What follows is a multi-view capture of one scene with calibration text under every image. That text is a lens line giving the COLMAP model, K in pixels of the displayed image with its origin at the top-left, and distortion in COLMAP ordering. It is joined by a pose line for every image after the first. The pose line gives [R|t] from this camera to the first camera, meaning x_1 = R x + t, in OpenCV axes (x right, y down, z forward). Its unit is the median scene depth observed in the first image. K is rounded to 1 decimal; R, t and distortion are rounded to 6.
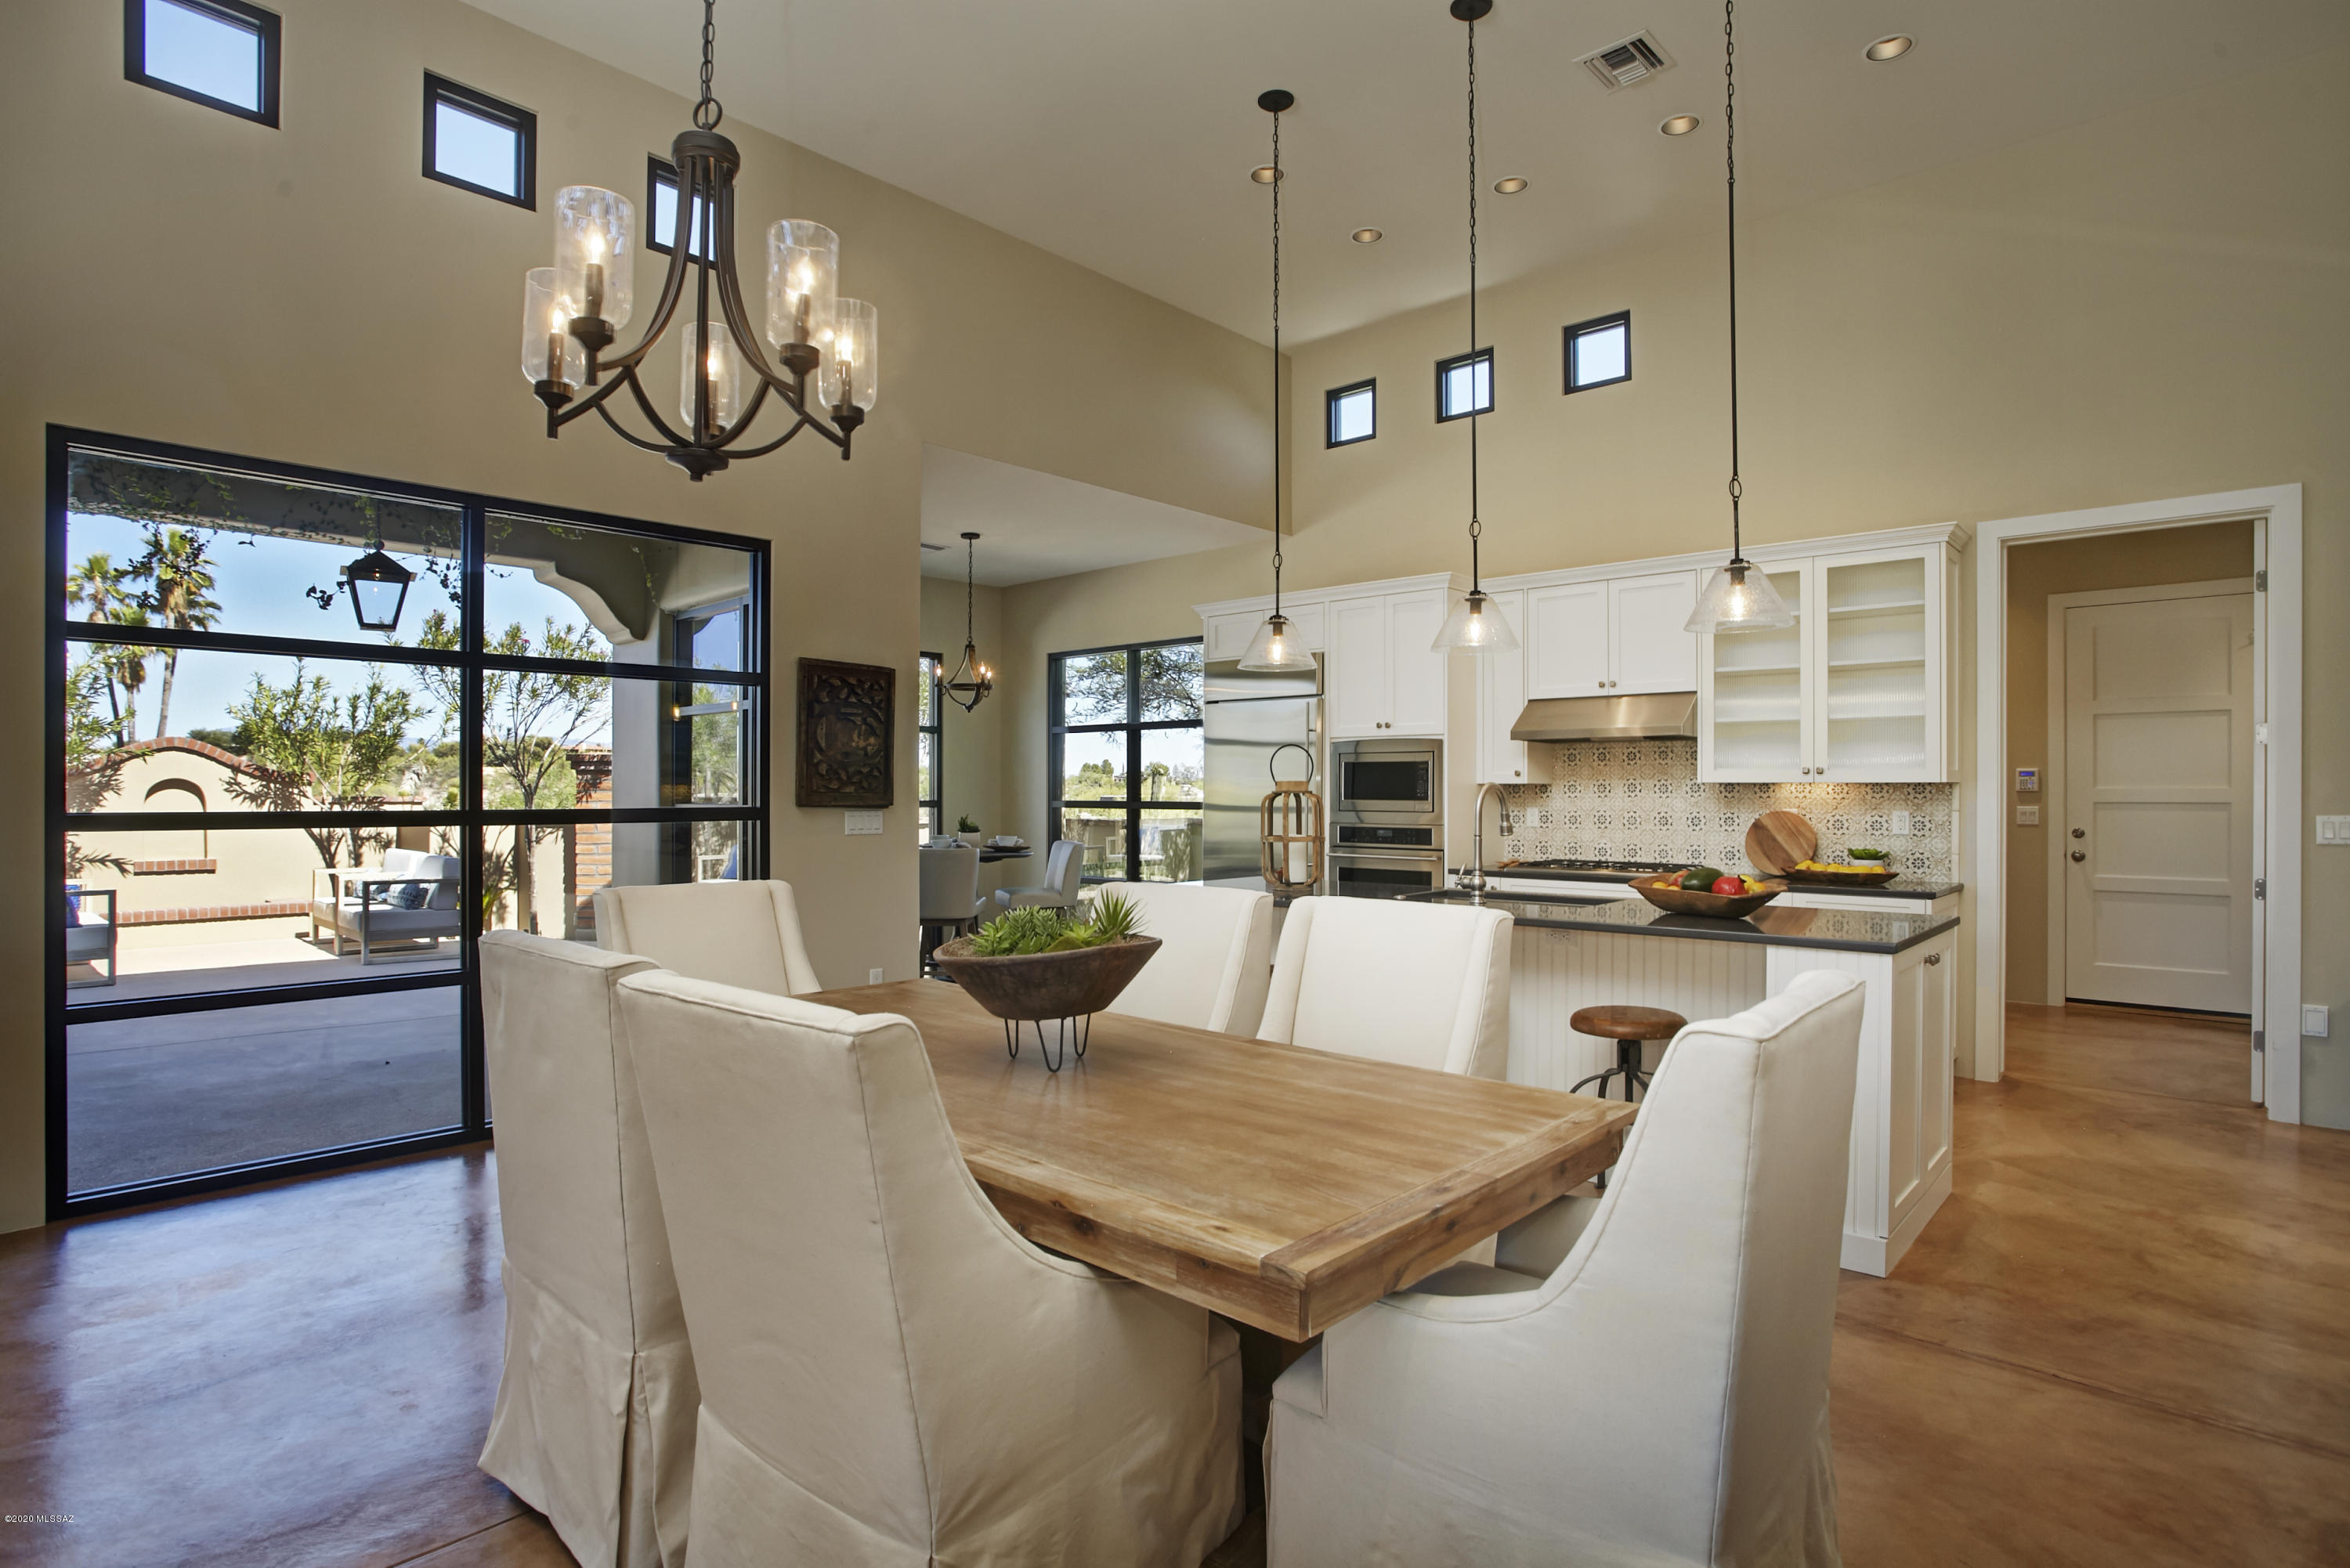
lens RADIAL K [[1219.0, 0, 1113.6], [0, 1219.0, 790.2], [0, 0, 1]] dist [0.020557, 0.000921]
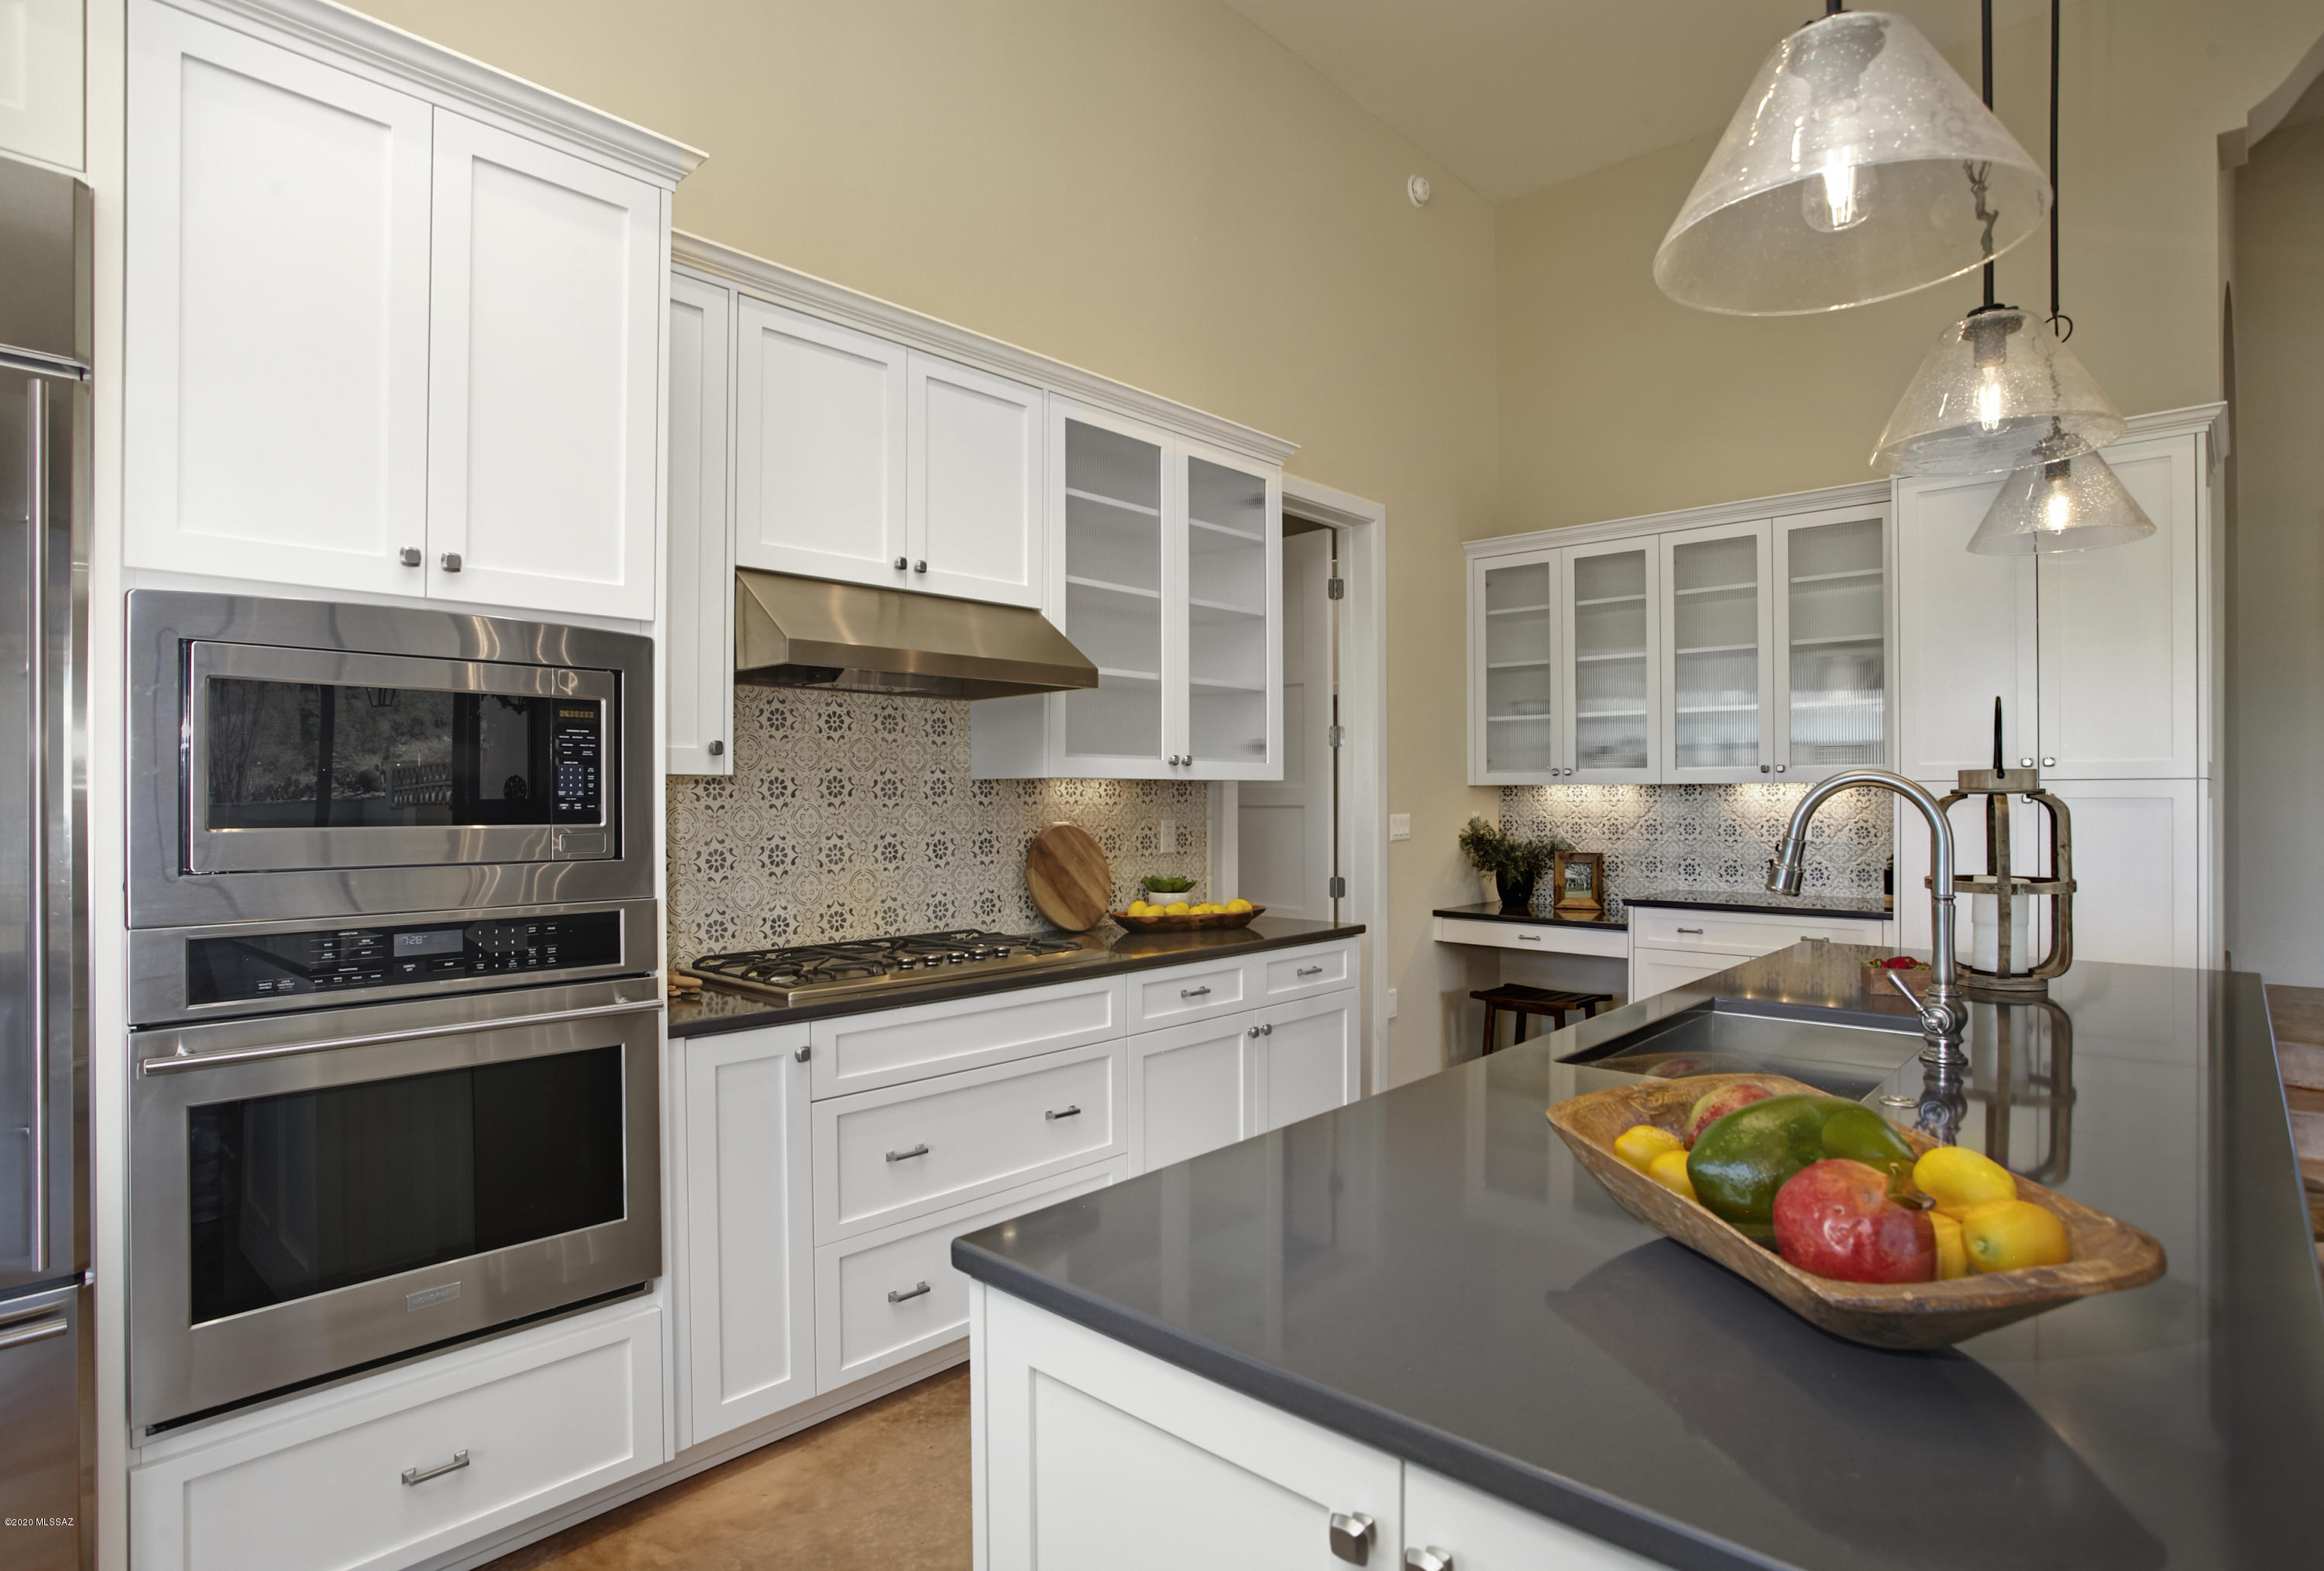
lens RADIAL K [[1246.0, 0, 1162.0], [0, 1246.0, 785.5], [0, 0, 1]] dist [-0.003041, -0.000057]
pose [[-0.017350, 0.005830, 0.999832, -0.076486], [0.001293, 0.999982, -0.005809, 0.000594], [-0.999849, 0.001192, -0.017357, 0.935126]]
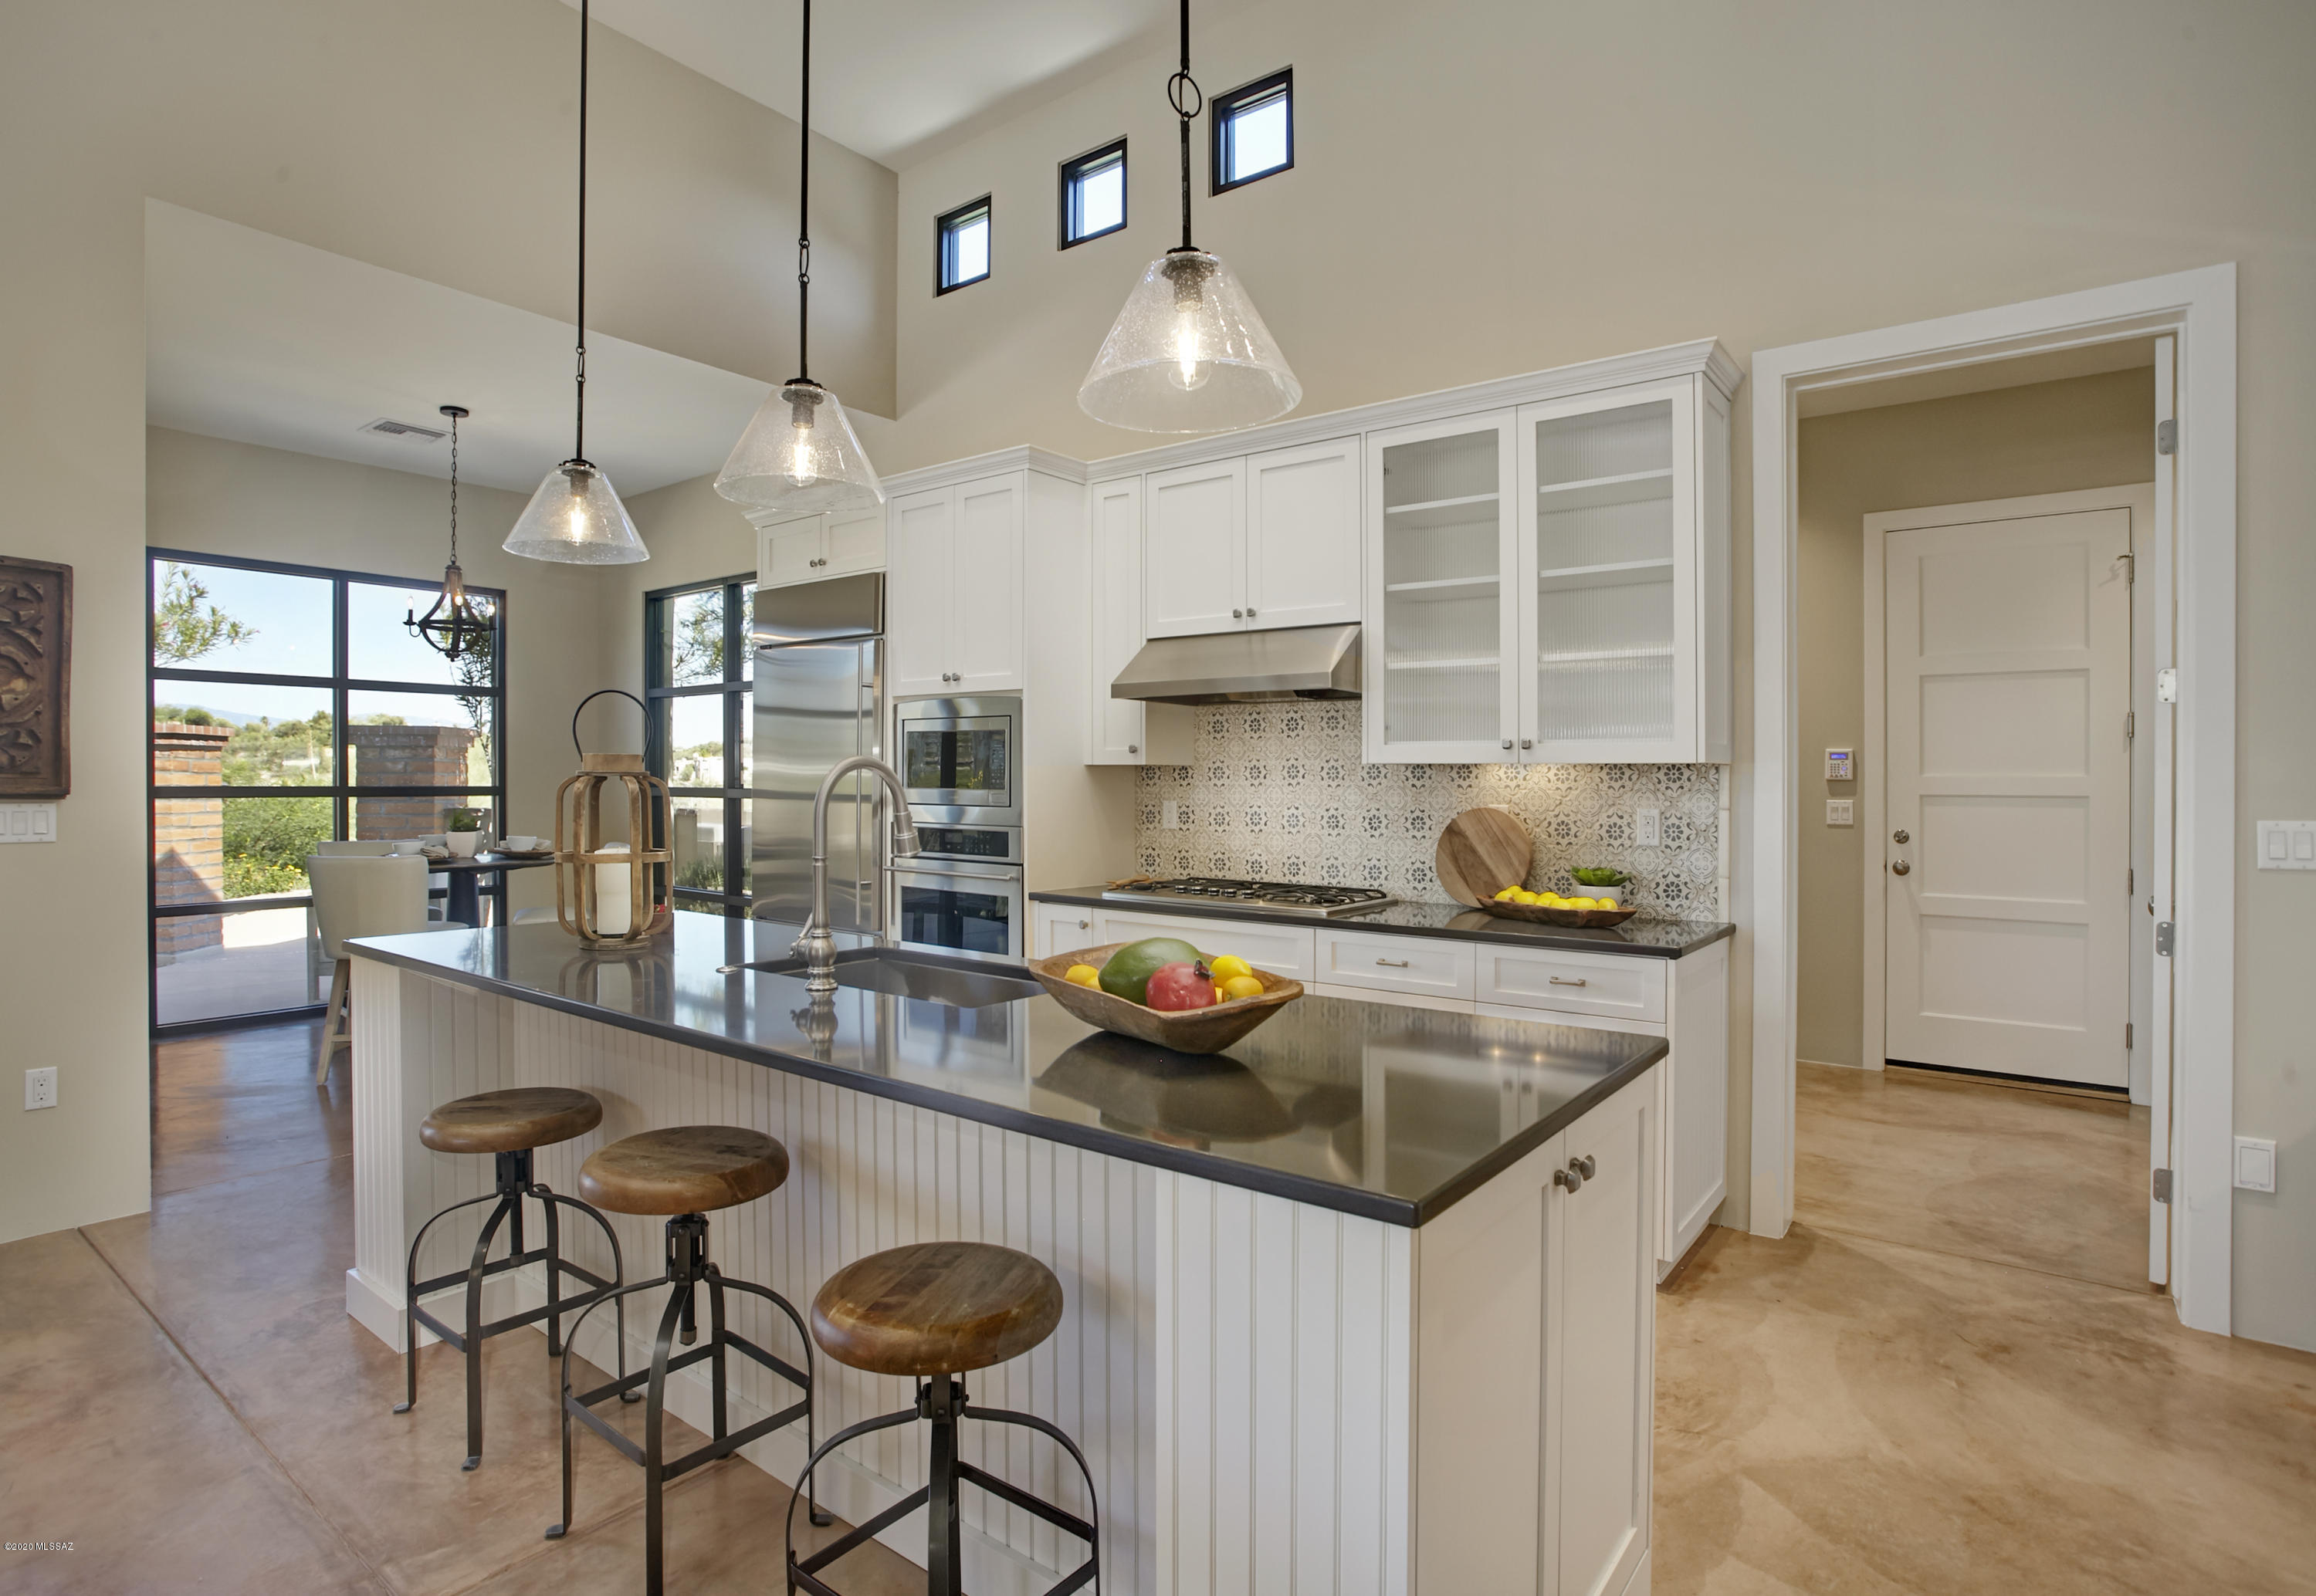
lens RADIAL K [[1186.5, 0, 1164.3], [0, 1186.5, 767.6], [0, 0, 1]] dist [-0.016649, 0.013780]
pose [[0.994833, 0.004994, 0.101399, 0.304742], [-0.004264, 0.999963, -0.007413, 0.000978], [-0.101432, 0.006943, 0.994818, 0.384506]]
